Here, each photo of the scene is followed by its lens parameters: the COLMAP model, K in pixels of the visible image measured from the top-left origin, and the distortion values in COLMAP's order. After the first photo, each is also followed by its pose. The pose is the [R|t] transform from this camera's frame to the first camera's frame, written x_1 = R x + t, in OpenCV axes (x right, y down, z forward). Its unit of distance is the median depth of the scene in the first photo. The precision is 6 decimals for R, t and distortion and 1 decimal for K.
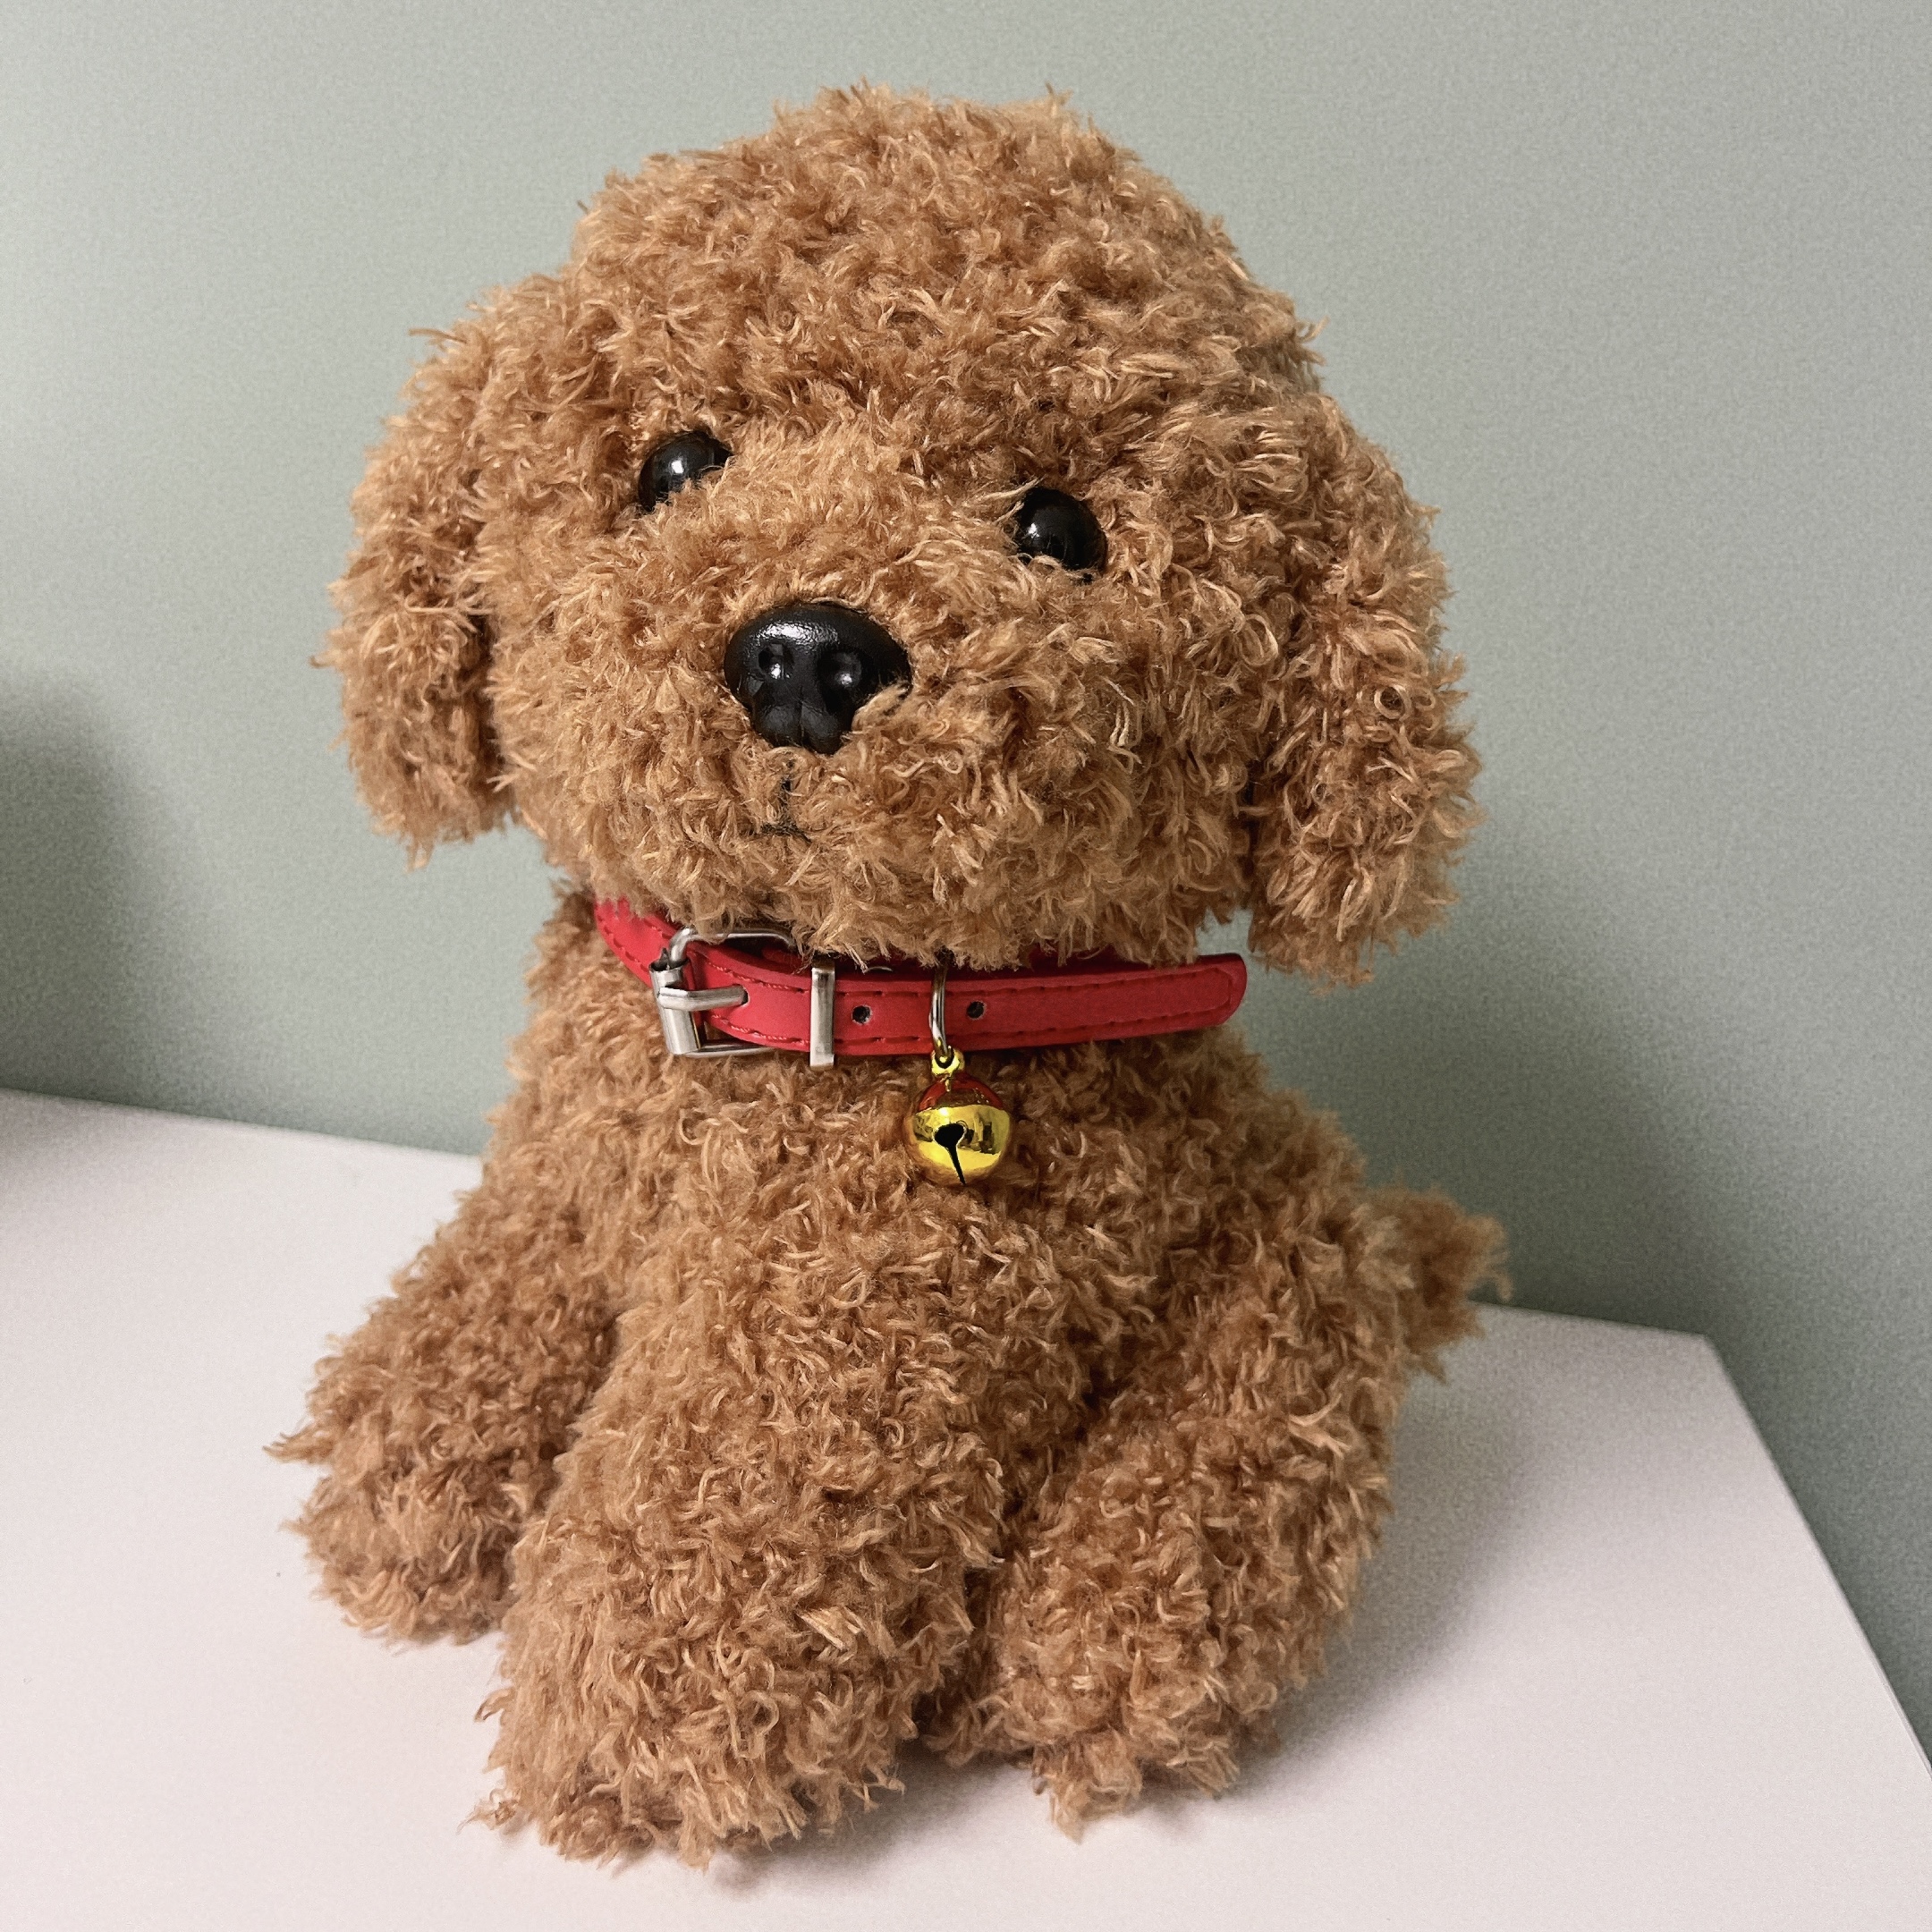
lens RADIAL K [[9931.8, 0, 967.8], [0, 9931.8, 966.5], [0, 0, 1]] dist [-0.079459, 0.000000]
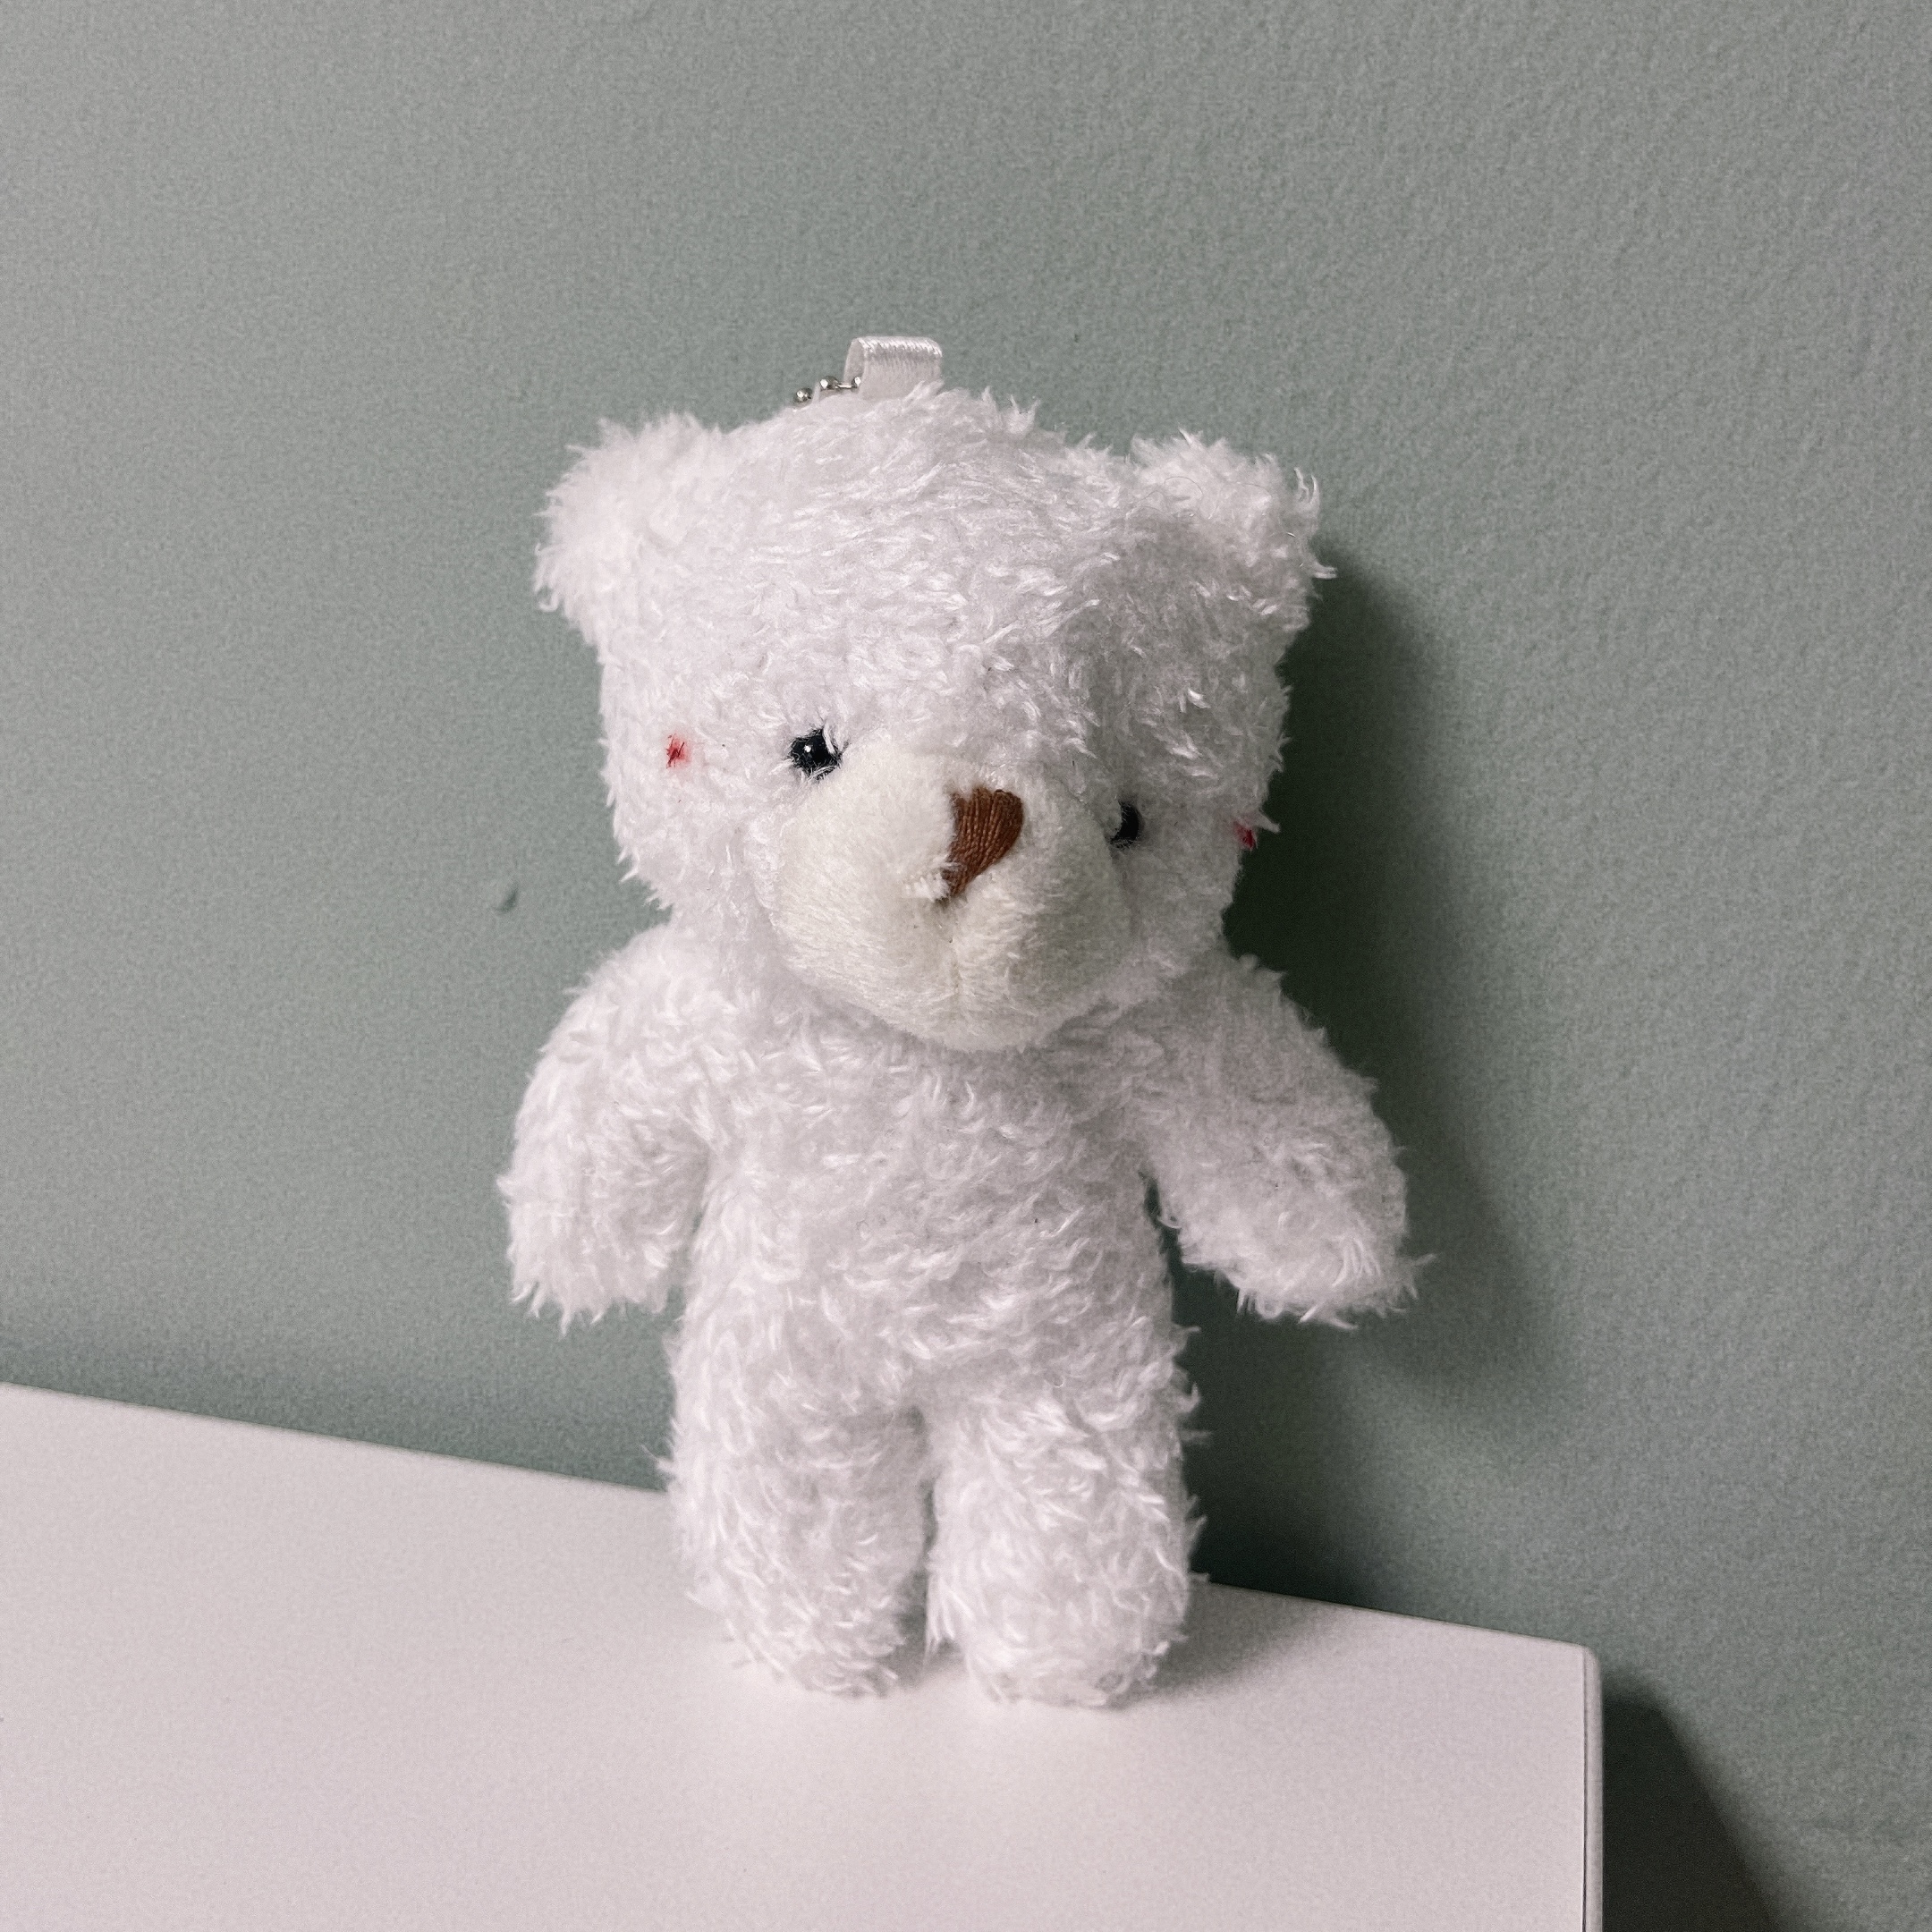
lens RADIAL K [[9931.8, 0, 968.6], [0, 9931.8, 961.1], [0, 0, 1]] dist [-0.079459, 0.000000]
pose [[1.000000, -0.000128, 0.000088, -0.138442], [0.000128, 1.000000, 0.000732, -0.138474], [-0.000089, -0.000732, 1.000000, -0.000120]]
